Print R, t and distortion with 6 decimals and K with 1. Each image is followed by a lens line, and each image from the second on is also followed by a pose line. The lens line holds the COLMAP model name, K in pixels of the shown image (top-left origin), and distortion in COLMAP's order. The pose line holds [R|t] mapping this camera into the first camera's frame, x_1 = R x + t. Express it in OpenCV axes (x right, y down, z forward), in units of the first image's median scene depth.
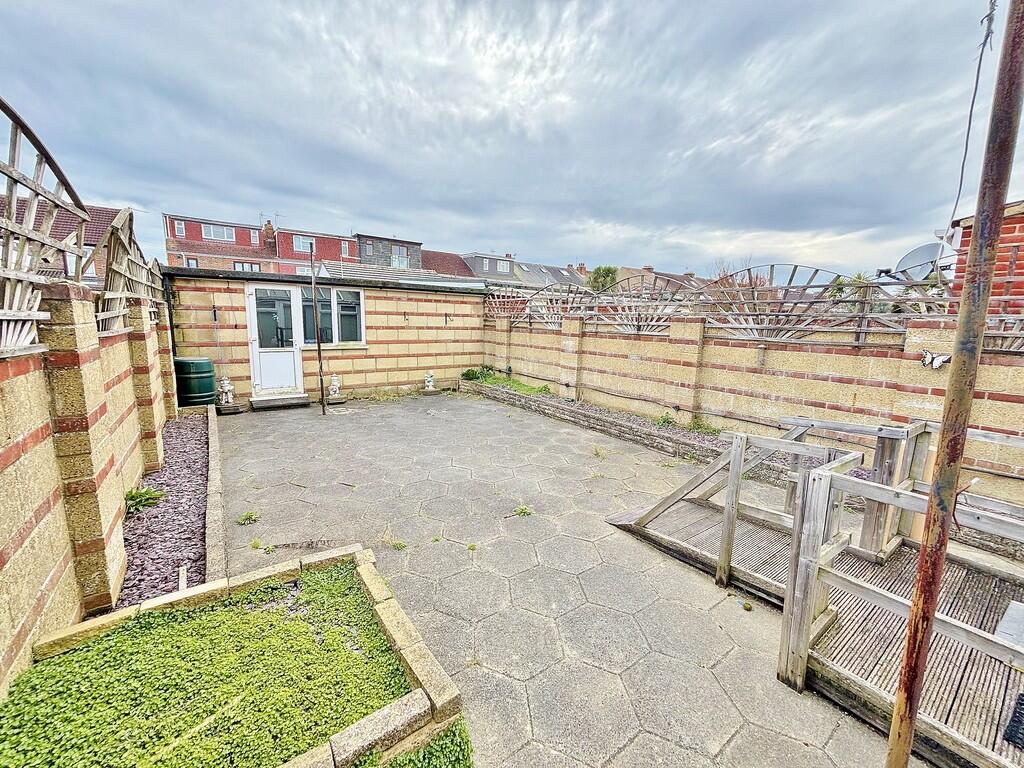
lens RADIAL K [[411.1, 0, 509.8], [0, 411.1, 387.1], [0, 0, 1]] dist [-0.001895, -0.000510]
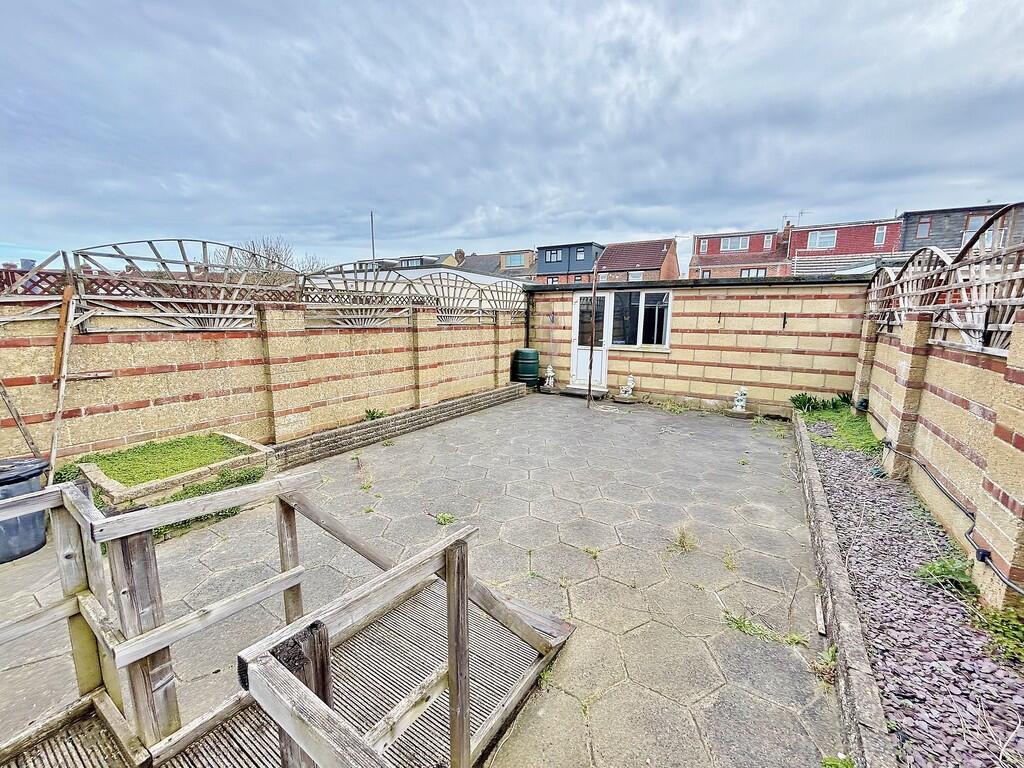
lens RADIAL K [[411.1, 0, 509.9], [0, 411.1, 378.0], [0, 0, 1]] dist [-0.001895, -0.000510]
pose [[0.358299, 0.120973, -0.925736, 0.394298], [-0.152965, 0.985777, 0.069615, -0.045994], [0.920991, 0.116662, 0.371707, 0.319381]]
